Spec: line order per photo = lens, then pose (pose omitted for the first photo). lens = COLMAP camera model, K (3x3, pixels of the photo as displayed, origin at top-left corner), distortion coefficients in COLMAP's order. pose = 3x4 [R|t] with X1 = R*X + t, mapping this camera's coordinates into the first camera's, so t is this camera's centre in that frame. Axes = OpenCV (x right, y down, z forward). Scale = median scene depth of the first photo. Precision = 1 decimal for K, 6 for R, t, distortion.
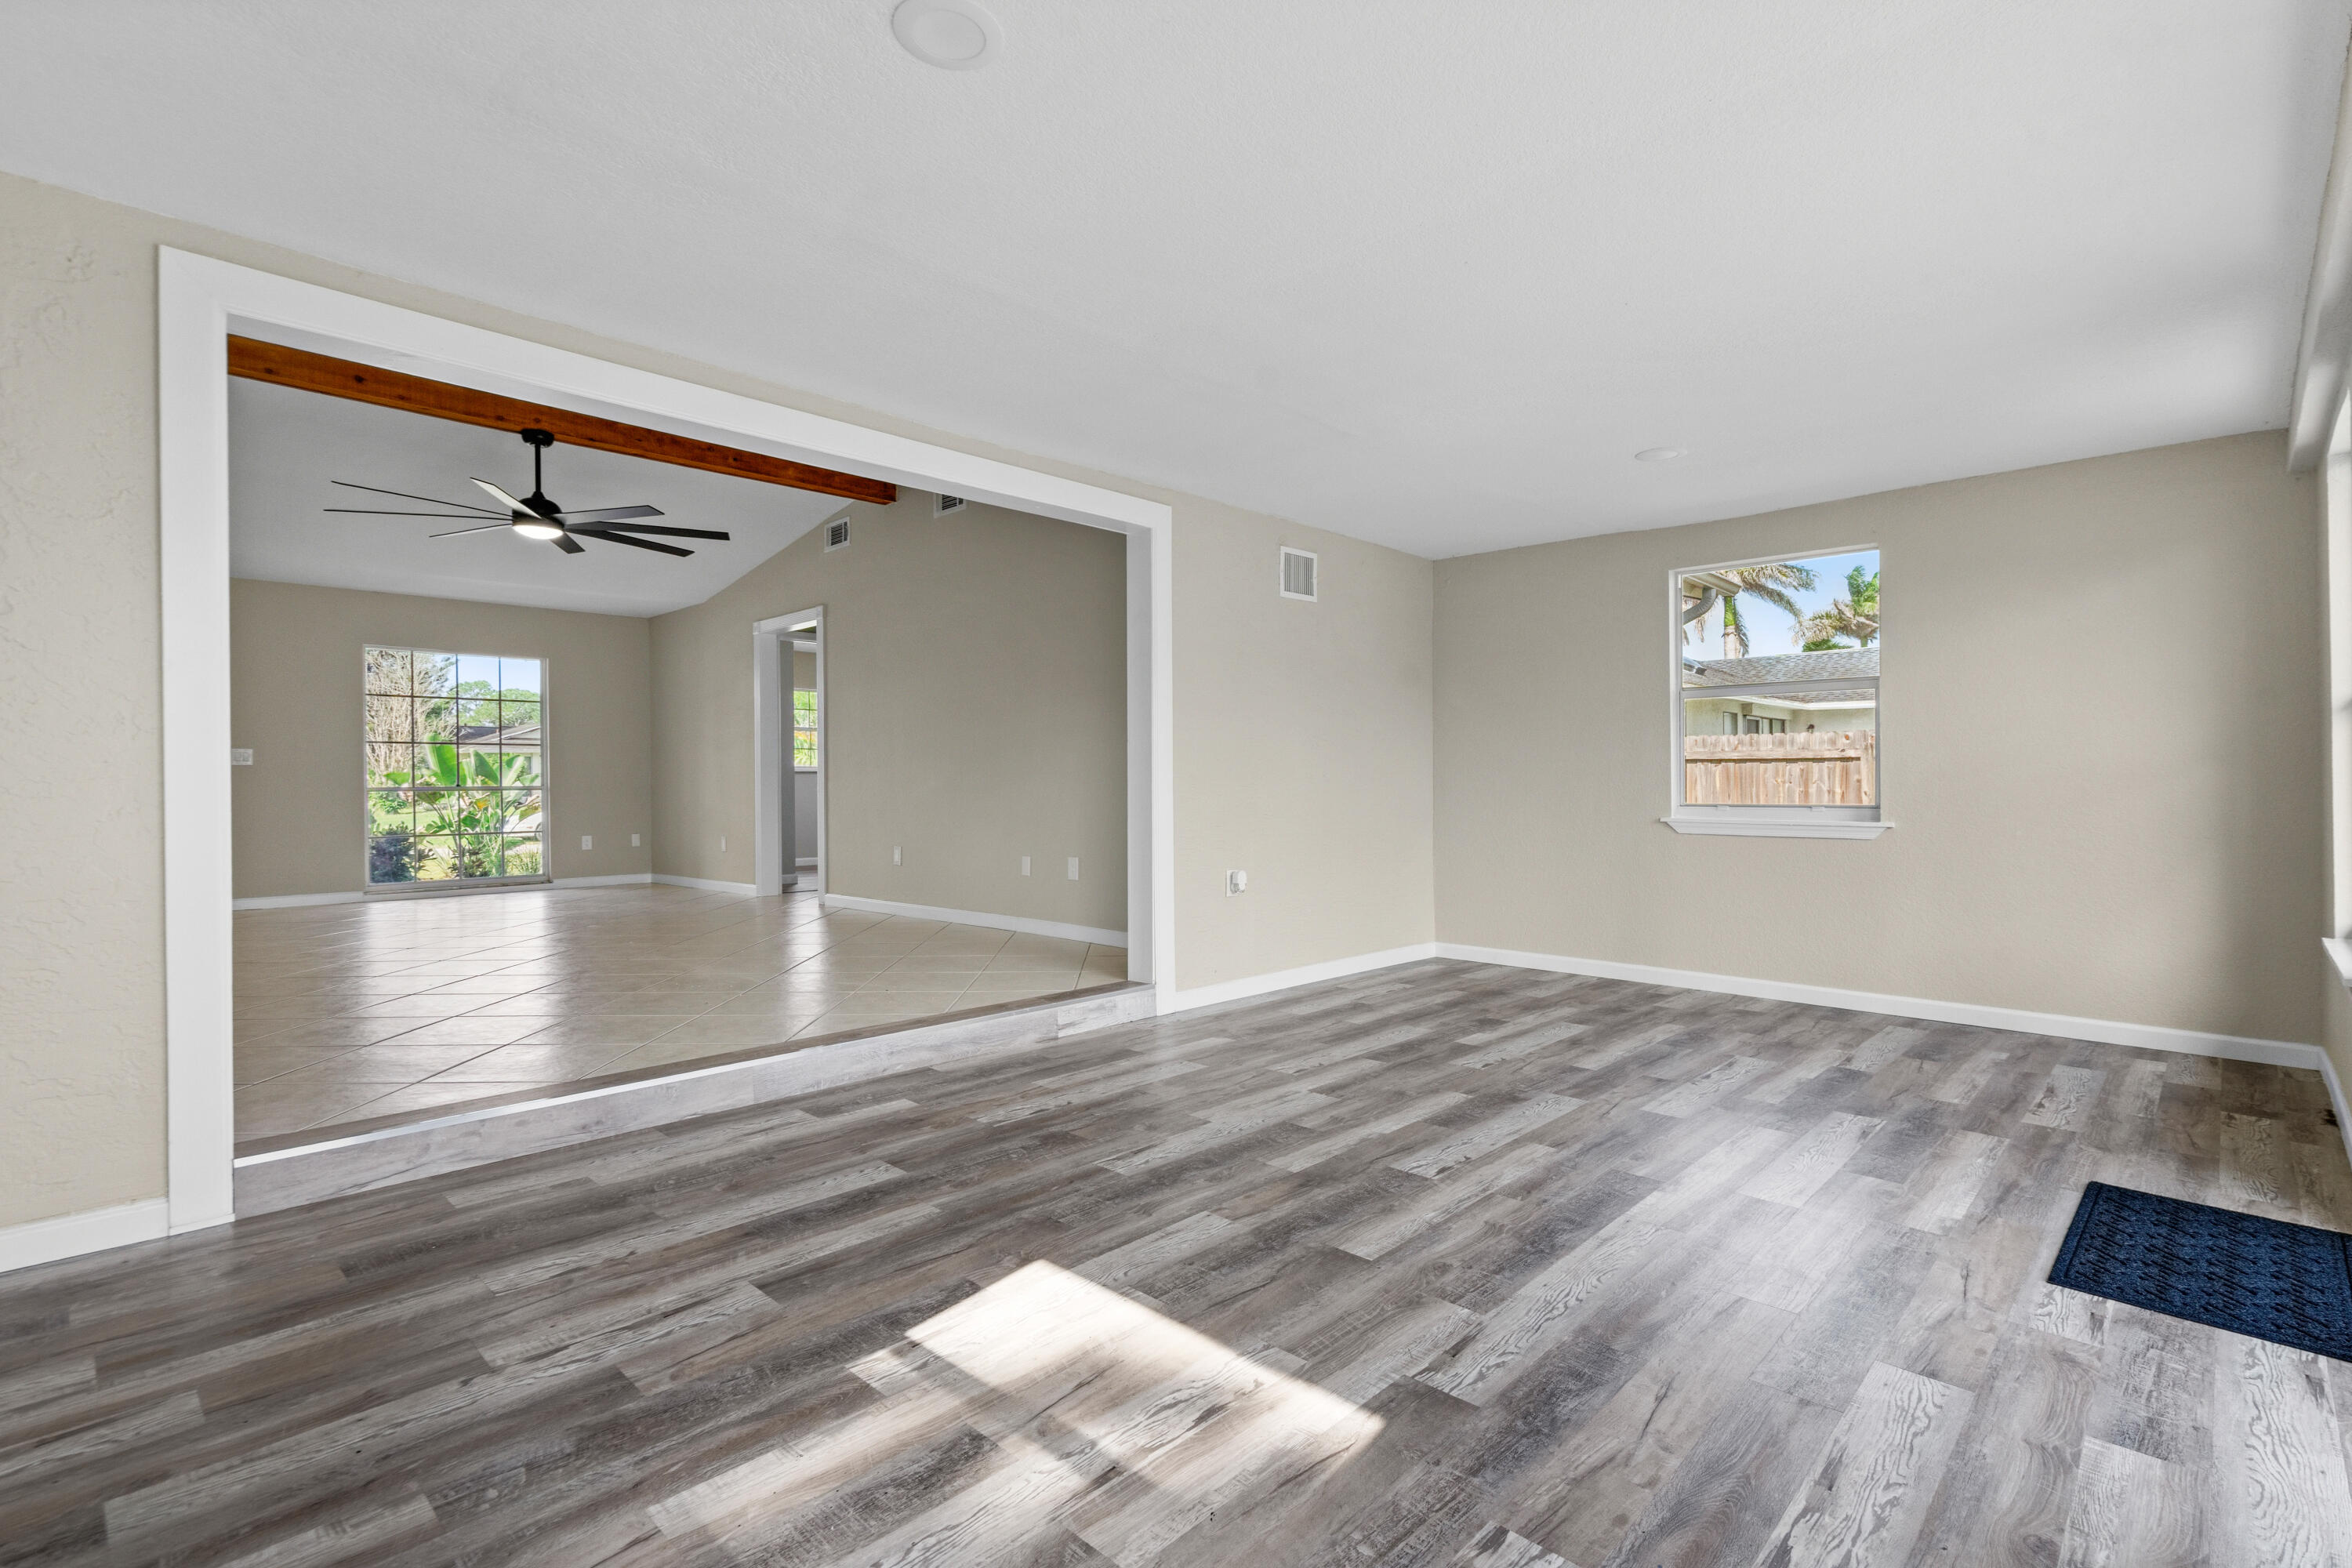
lens RADIAL K [[1095.3, 0, 1173.8], [0, 1095.3, 787.0], [0, 0, 1]] dist [-0.002558, 0.000189]
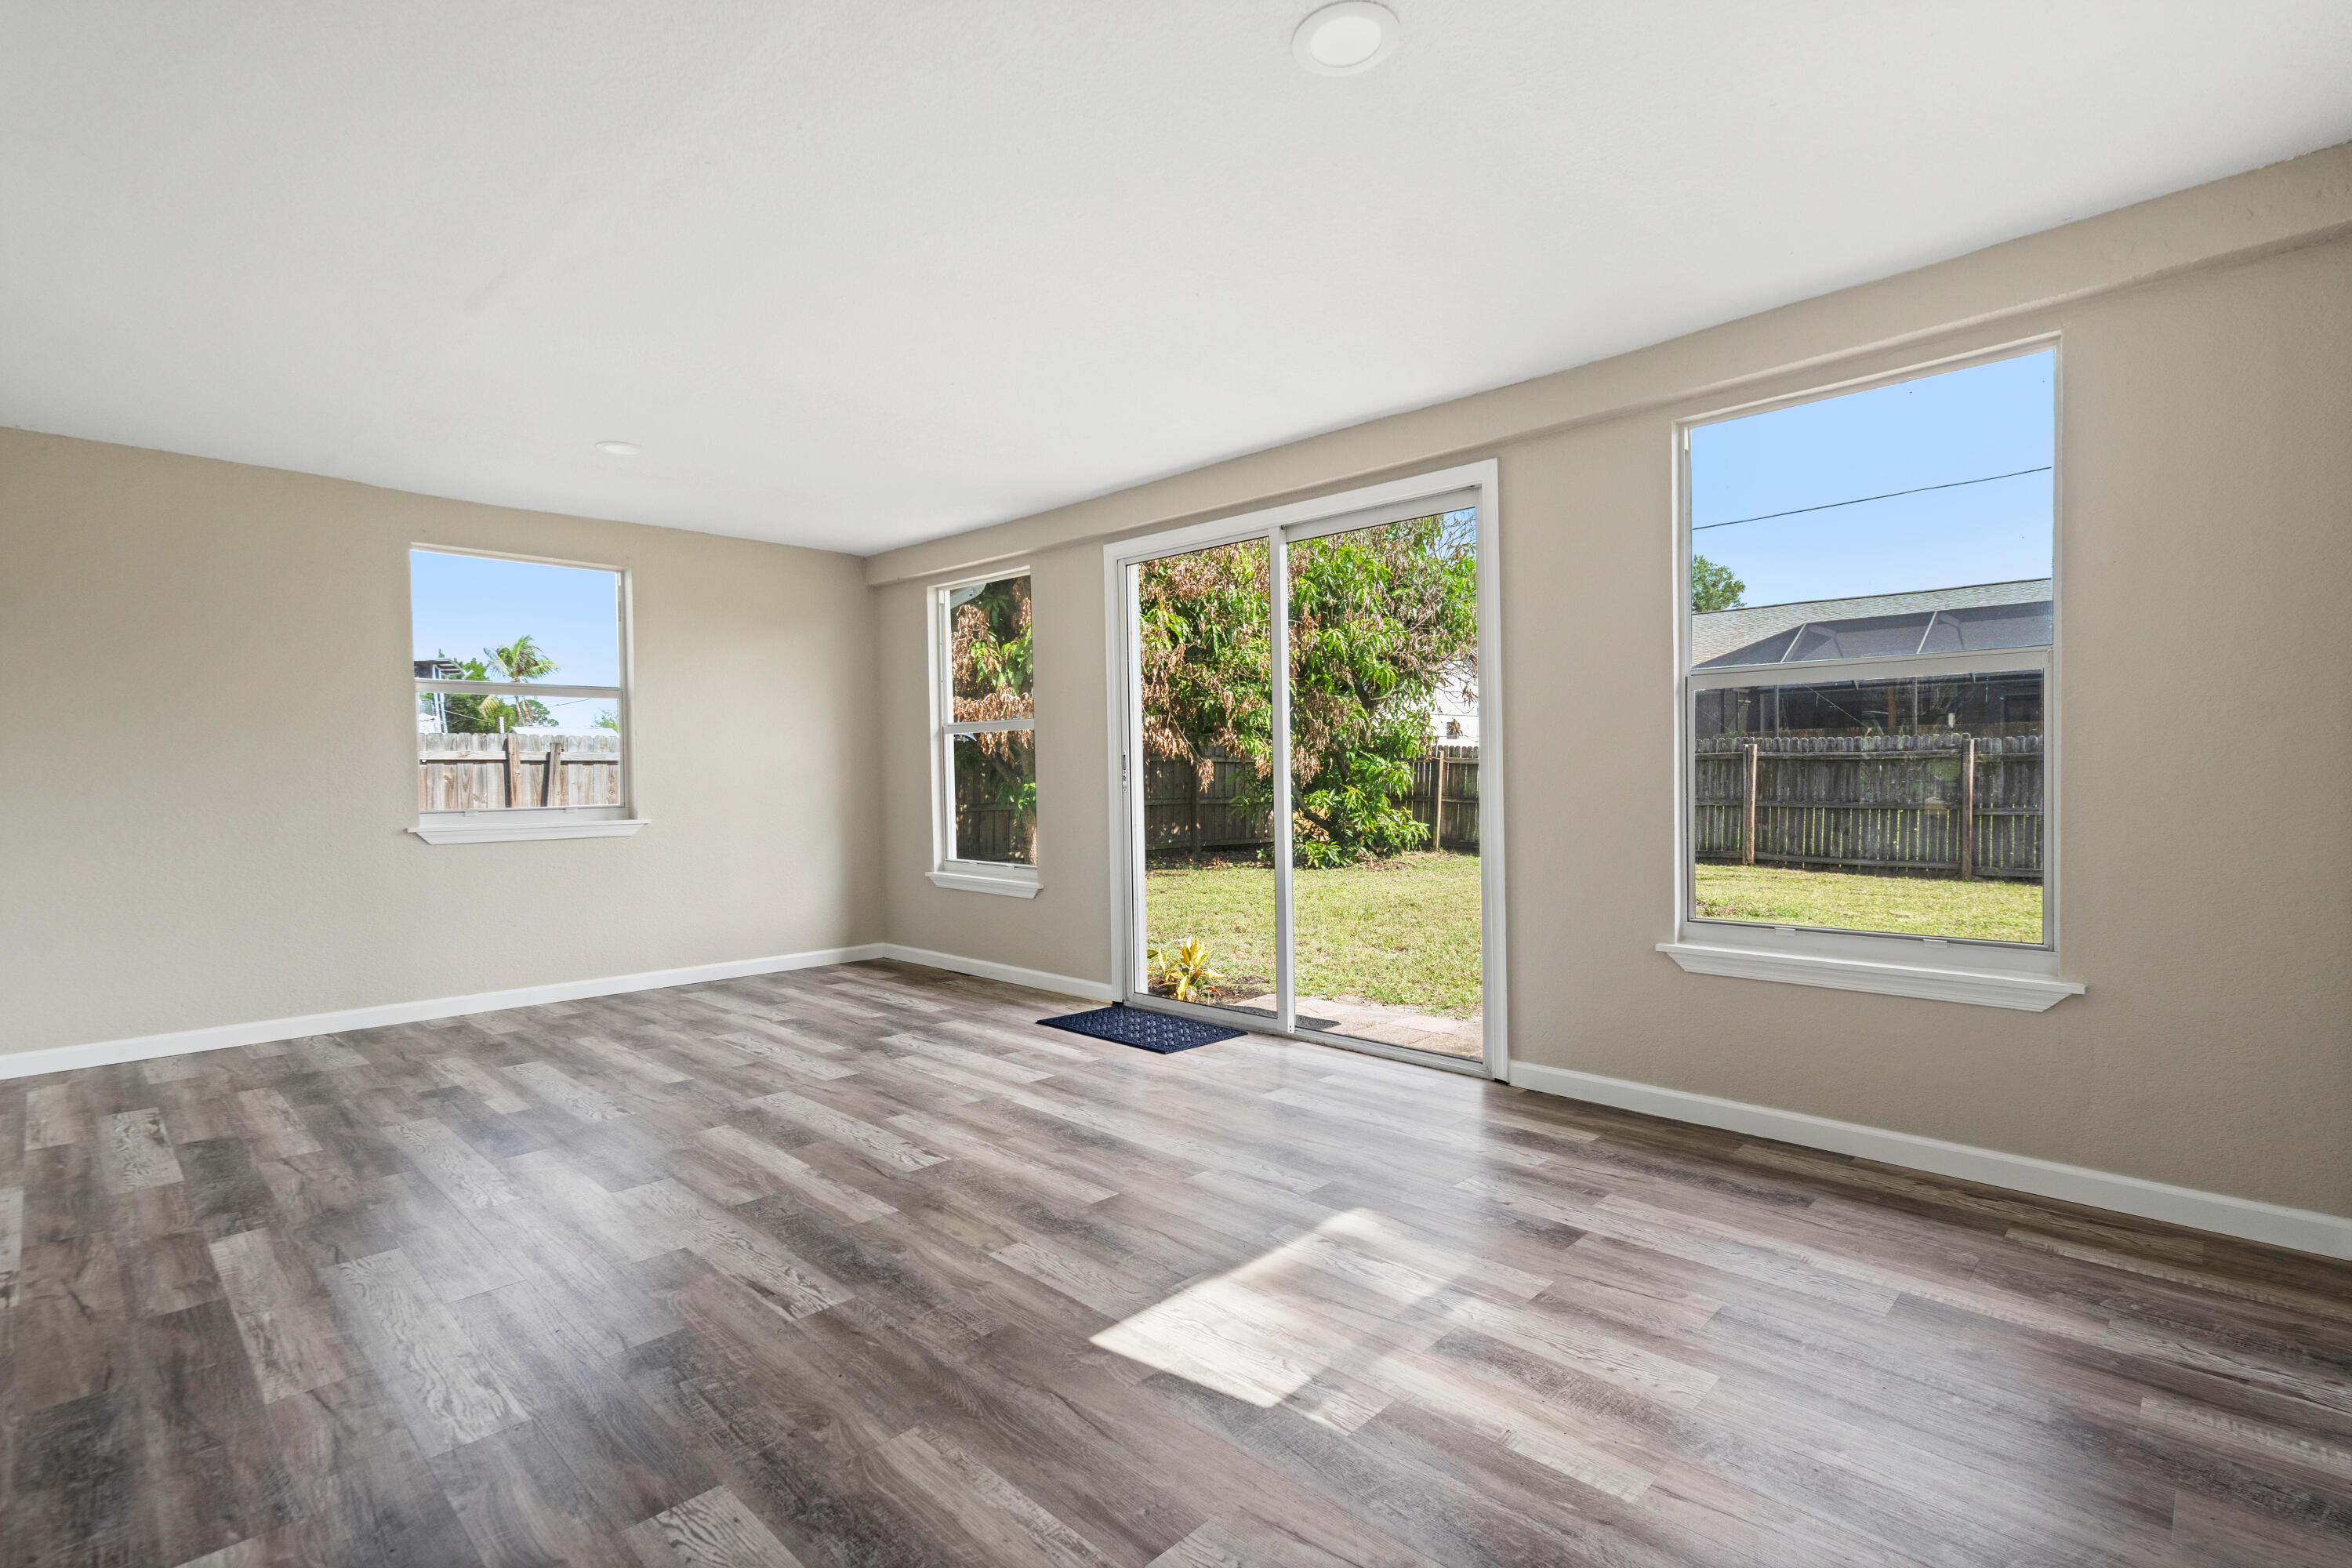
lens RADIAL K [[1095.3, 0, 1173.8], [0, 1095.3, 787.0], [0, 0, 1]] dist [-0.002558, 0.000189]
pose [[0.008067, -0.012012, 0.999895, -0.857025], [0.015999, 0.999801, 0.011882, -0.011292], [-0.999839, 0.015901, 0.008257, 0.809037]]
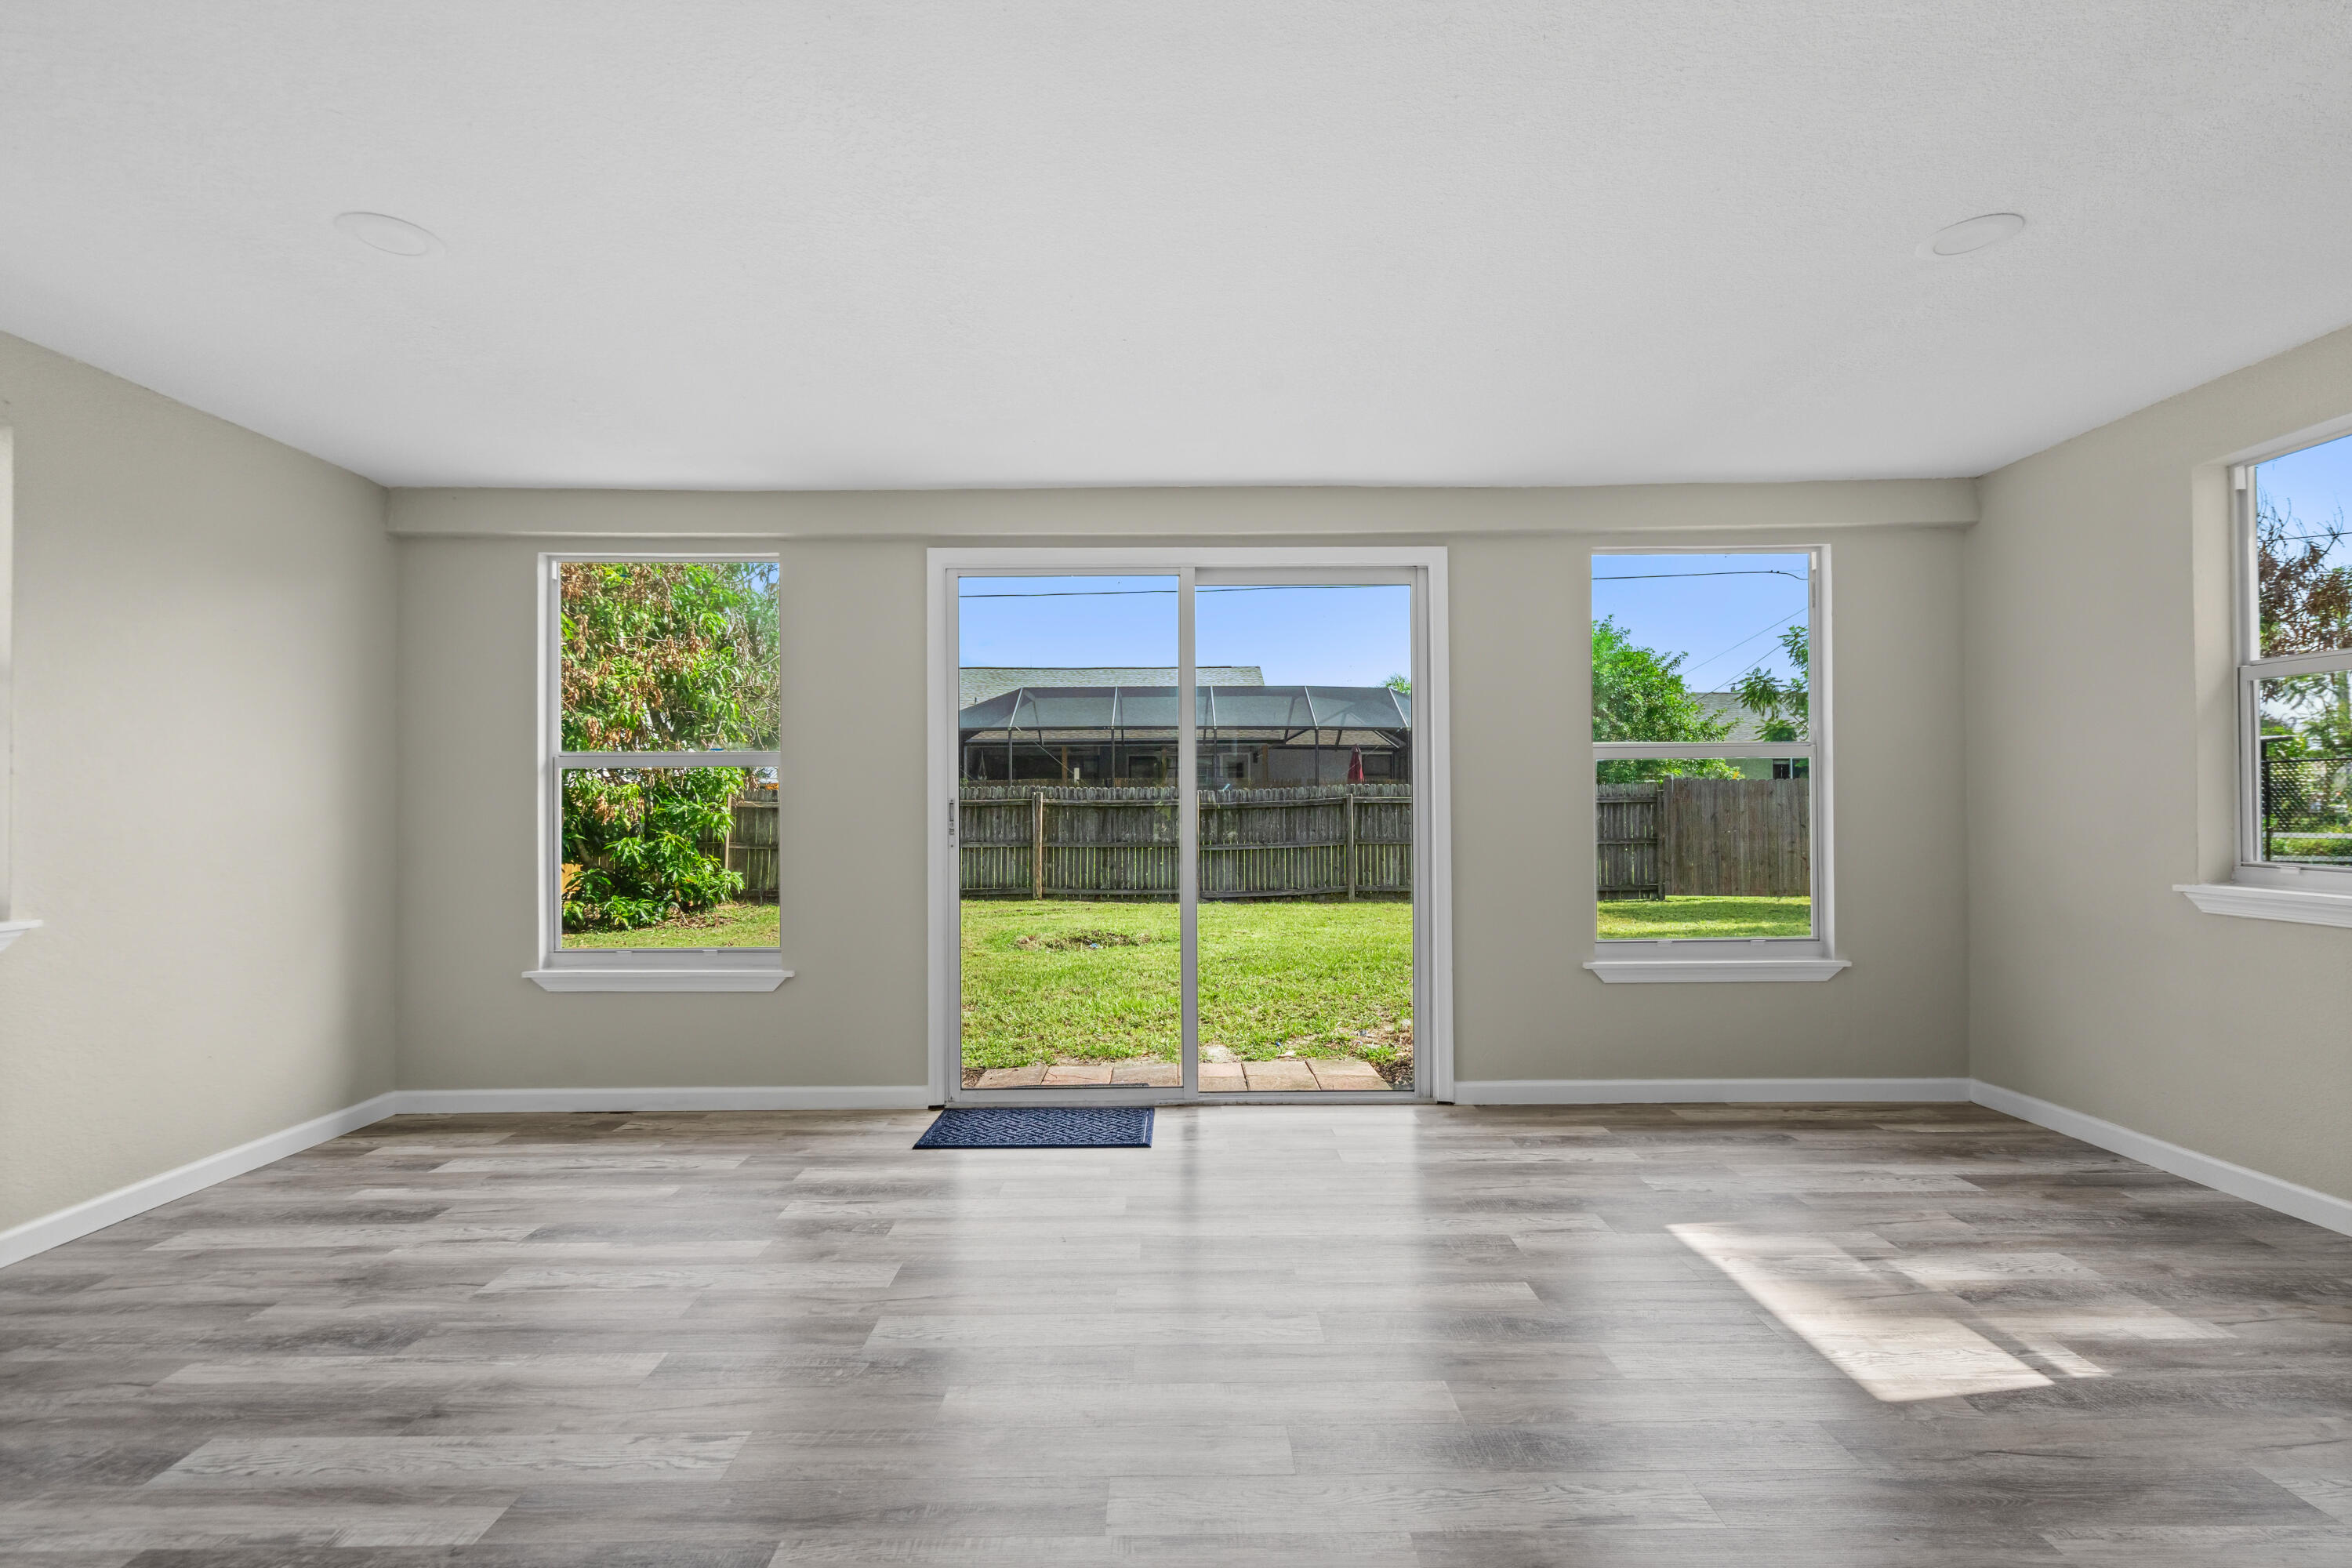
lens RADIAL K [[1091.5, 0, 1176.0], [0, 1091.5, 784.0], [0, 0, 1]] dist [-0.001802, 0.000466]
pose [[-0.696337, 0.020705, 0.717416, -0.318275], [0.010888, 0.999774, -0.018286, -0.039809], [-0.717632, -0.004922, -0.696405, 1.754675]]
